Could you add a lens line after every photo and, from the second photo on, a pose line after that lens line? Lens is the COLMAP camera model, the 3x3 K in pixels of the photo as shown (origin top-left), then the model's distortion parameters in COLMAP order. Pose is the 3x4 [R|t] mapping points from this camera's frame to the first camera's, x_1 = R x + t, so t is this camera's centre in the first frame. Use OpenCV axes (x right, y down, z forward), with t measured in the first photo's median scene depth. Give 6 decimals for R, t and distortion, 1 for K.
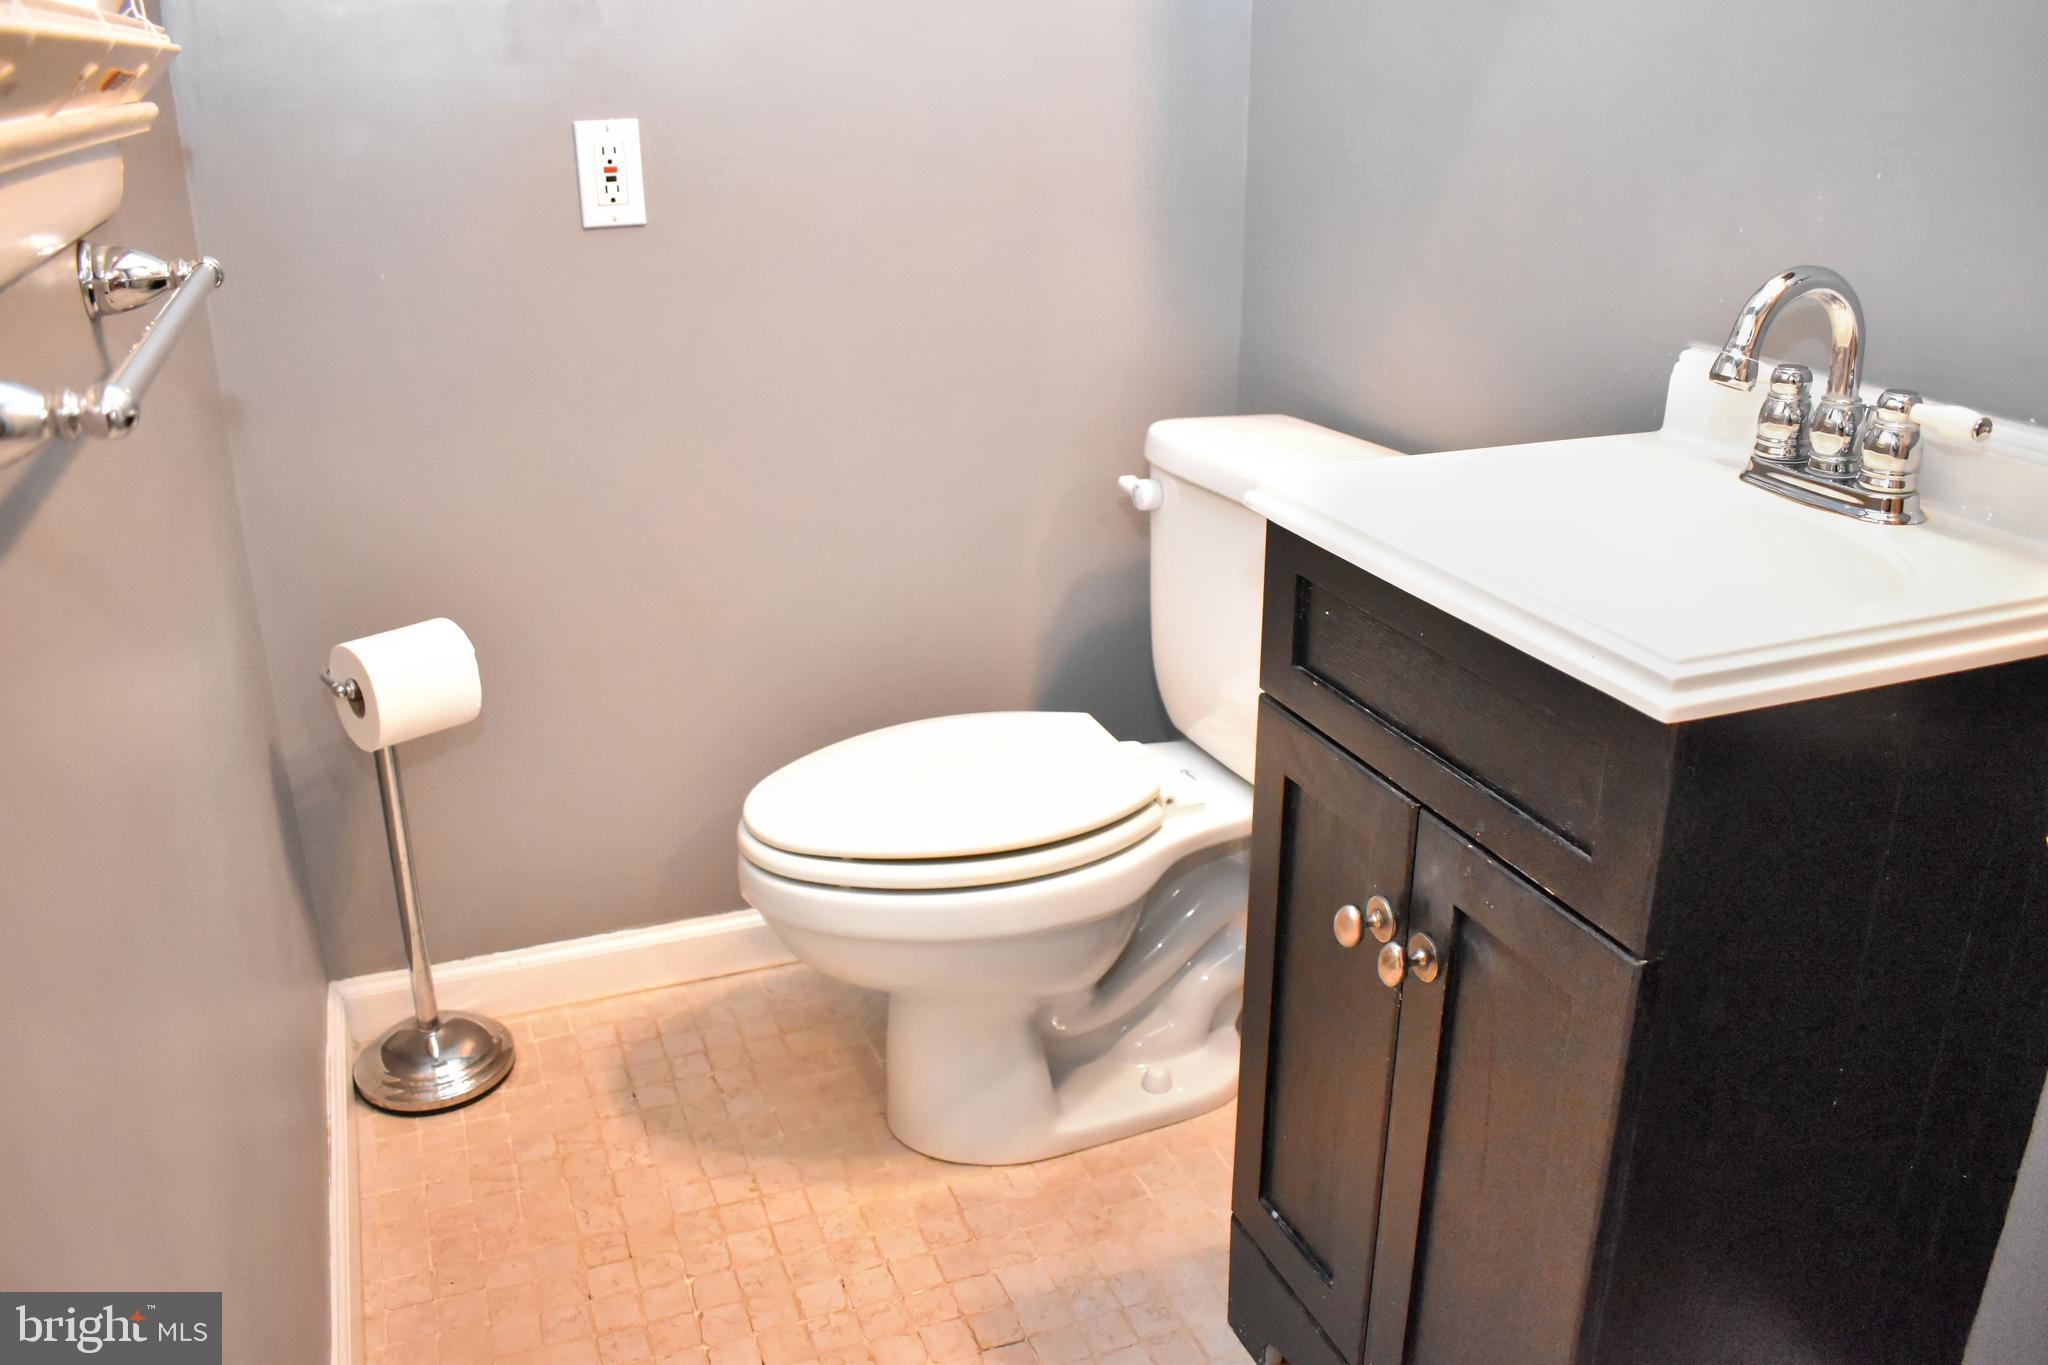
lens RADIAL K [[1595.4, 0, 1025.7], [0, 1595.4, 686.9], [0, 0, 1]] dist [-0.100529, 0.019819]
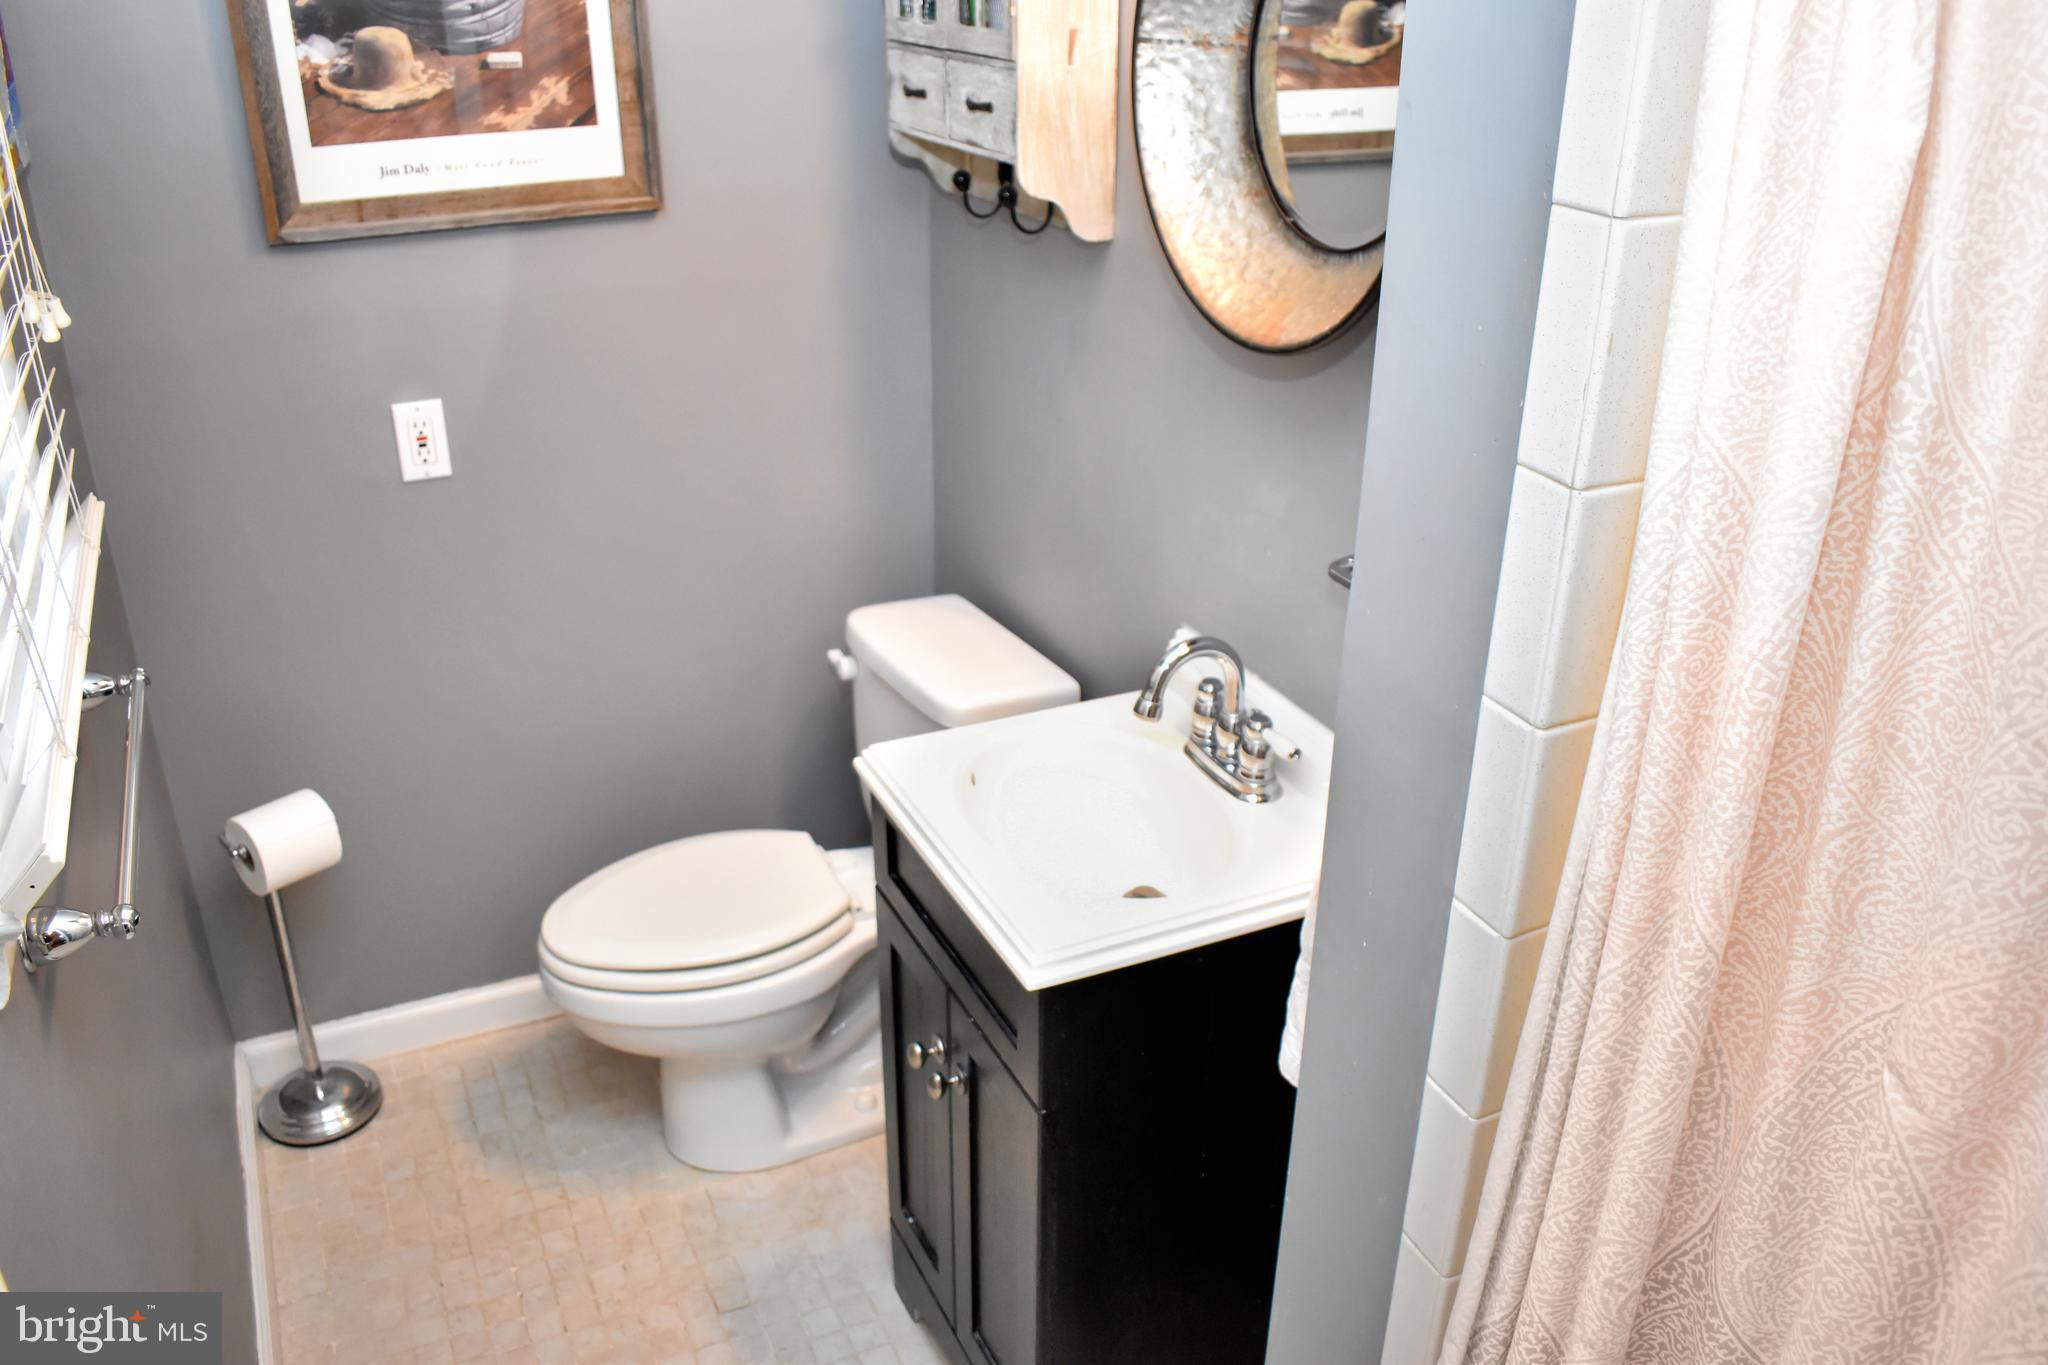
lens RADIAL K [[1595.4, 0, 1024.9], [0, 1595.4, 681.9], [0, 0, 1]] dist [-0.100529, 0.019819]
pose [[0.997323, -0.020299, 0.070253, 0.139883], [0.015573, 0.997619, 0.067178, -0.209865], [-0.071449, -0.065904, 0.995265, -0.346432]]
